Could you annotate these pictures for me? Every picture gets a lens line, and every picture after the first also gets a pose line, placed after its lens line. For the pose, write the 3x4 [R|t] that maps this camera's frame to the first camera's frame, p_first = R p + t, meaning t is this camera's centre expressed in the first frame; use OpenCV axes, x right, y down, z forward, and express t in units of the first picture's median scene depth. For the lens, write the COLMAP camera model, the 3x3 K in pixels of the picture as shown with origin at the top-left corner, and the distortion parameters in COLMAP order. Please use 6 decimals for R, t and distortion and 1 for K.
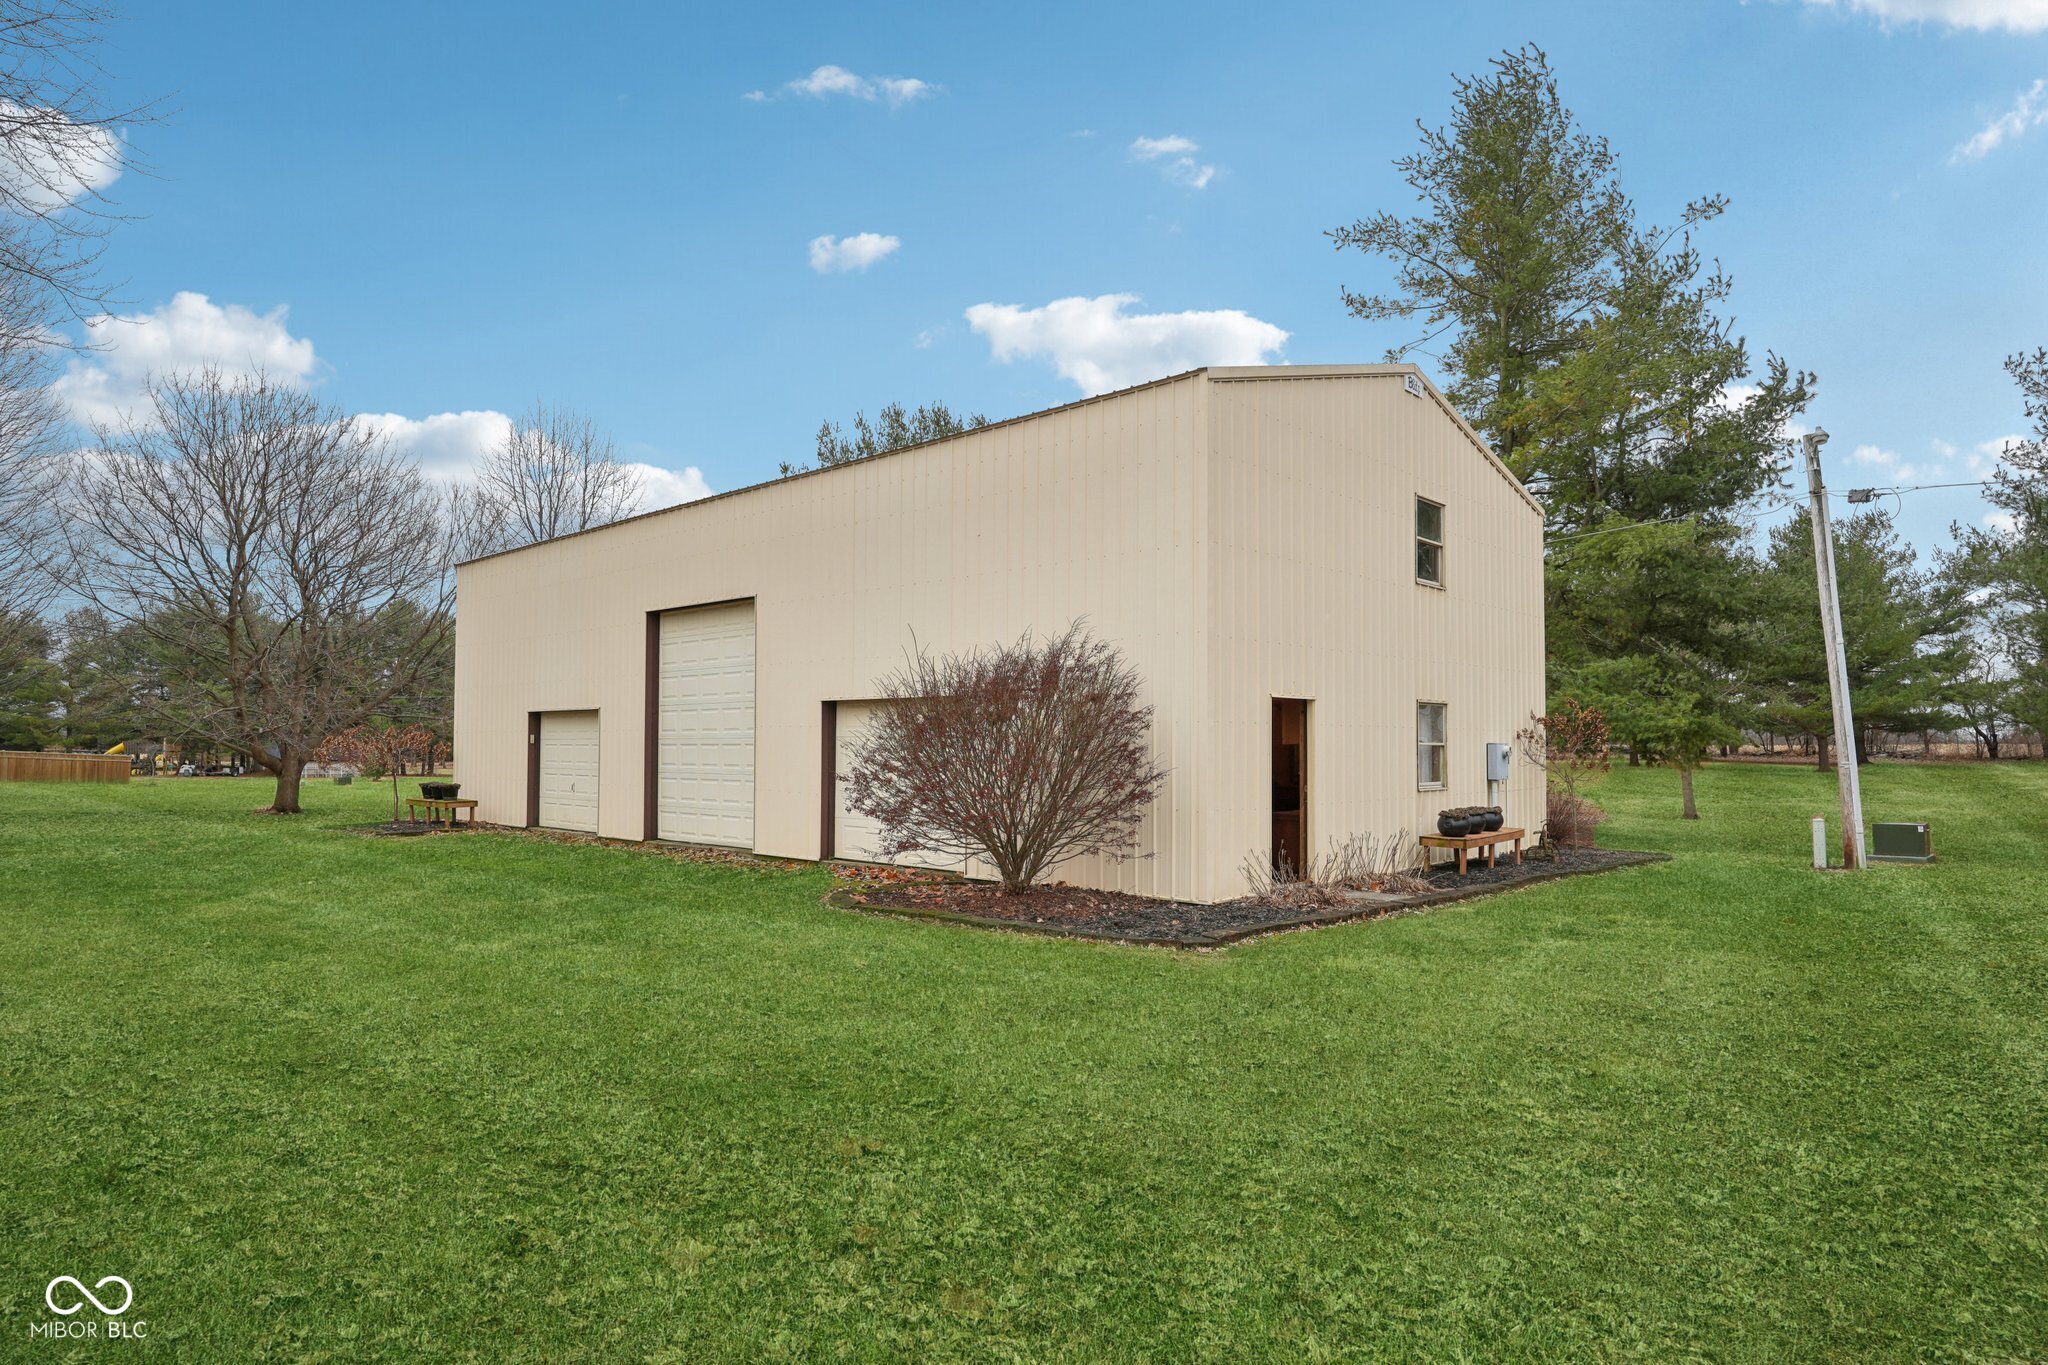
lens RADIAL K [[1108.5, 0, 1018.1], [0, 1108.5, 707.0], [0, 0, 1]] dist [-0.055115, 0.000558]
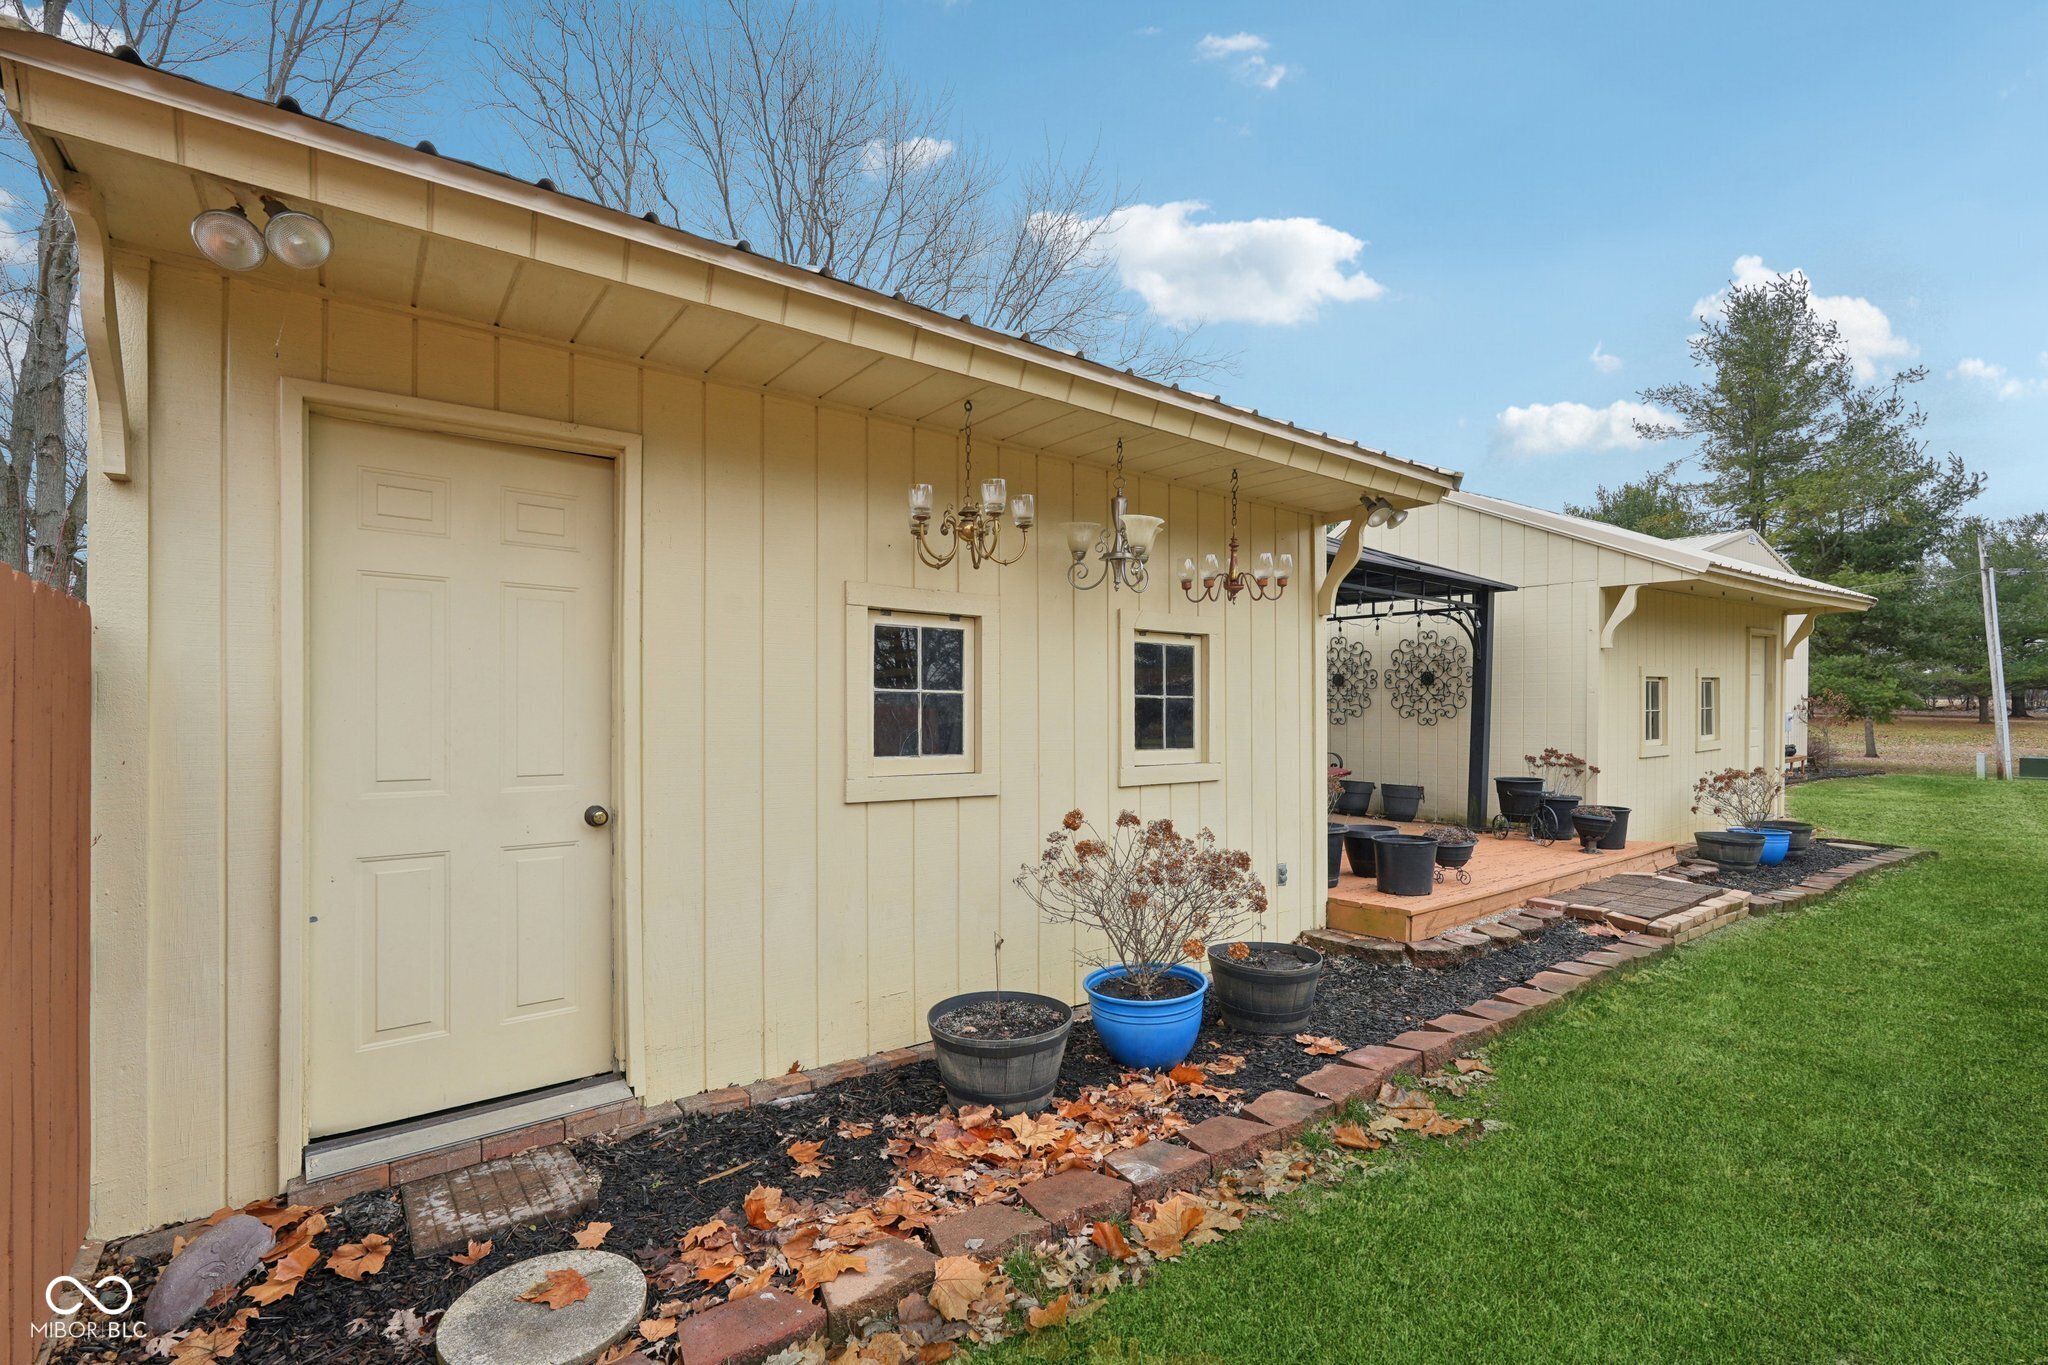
lens RADIAL K [[888.2, 0, 1027.0], [0, 888.2, 698.3], [0, 0, 1]] dist [0.001318, -0.010026]
pose [[0.982956, -0.002620, -0.183823, -0.384932], [0.009639, 0.999258, 0.037303, -0.040531], [0.183588, -0.038439, 0.982251, -0.508584]]
